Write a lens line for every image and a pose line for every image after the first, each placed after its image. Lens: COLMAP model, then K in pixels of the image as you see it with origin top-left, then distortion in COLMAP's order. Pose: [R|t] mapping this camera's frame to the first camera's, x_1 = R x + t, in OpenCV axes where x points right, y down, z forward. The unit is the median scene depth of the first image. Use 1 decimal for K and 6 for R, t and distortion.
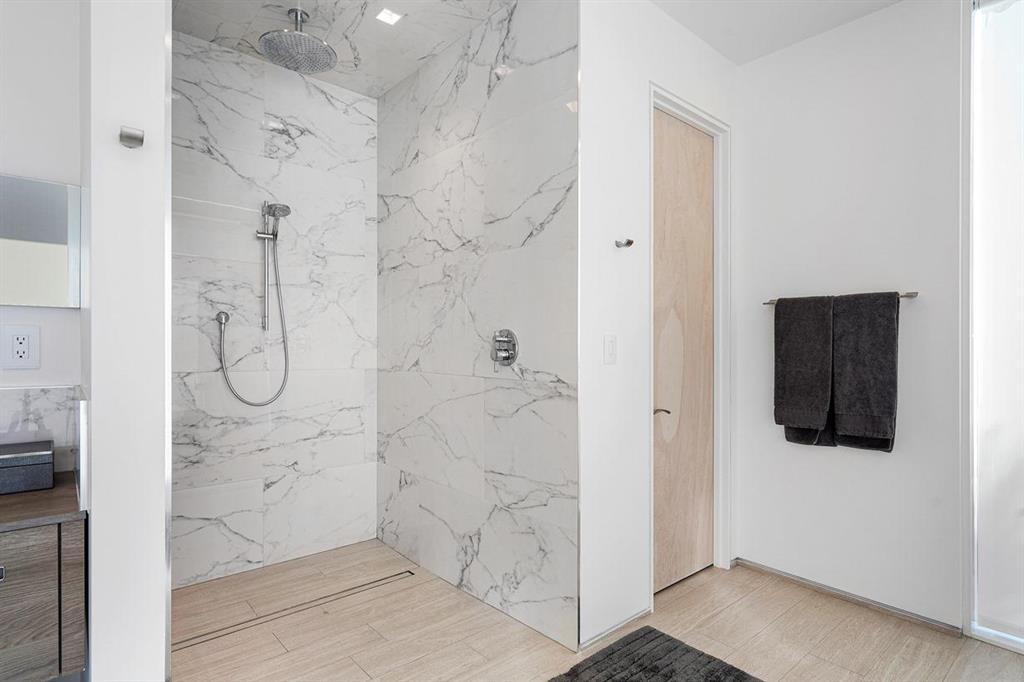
lens RADIAL K [[533.9, 0, 512.2], [0, 533.9, 341.8], [0, 0, 1]] dist [0.010632, 0.002292]
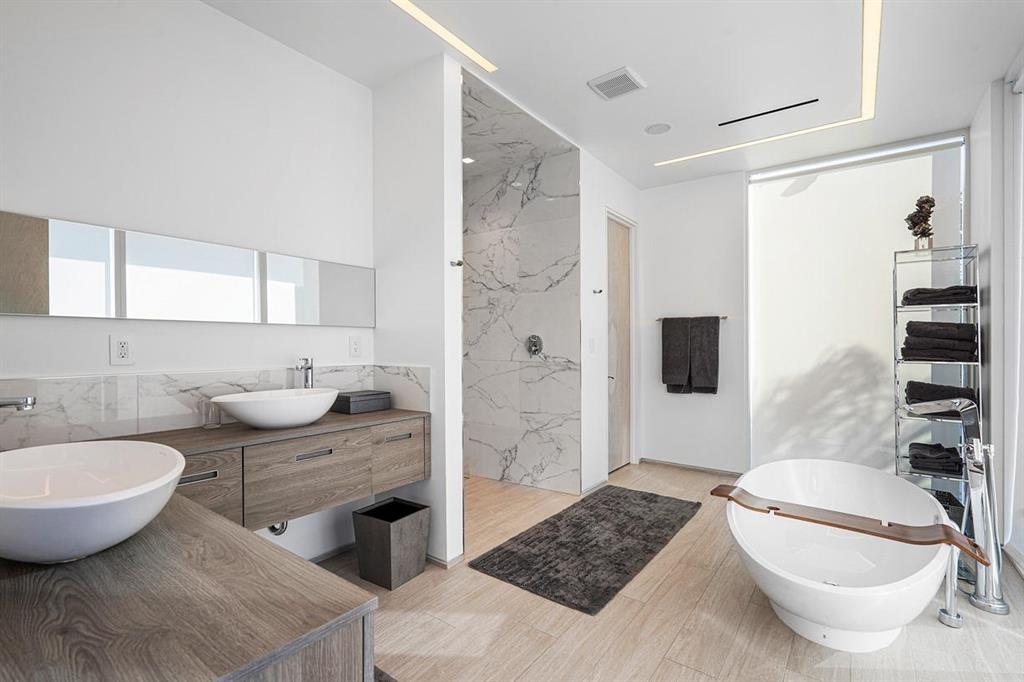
lens RADIAL K [[468.0, 0, 511.3], [0, 468.0, 343.6], [0, 0, 1]] dist [-0.001335, -0.000169]
pose [[0.976900, -0.008676, 0.213522, -0.430324], [0.006818, 0.999932, 0.009439, -0.009250], [-0.213590, -0.007765, 0.976893, -0.565010]]
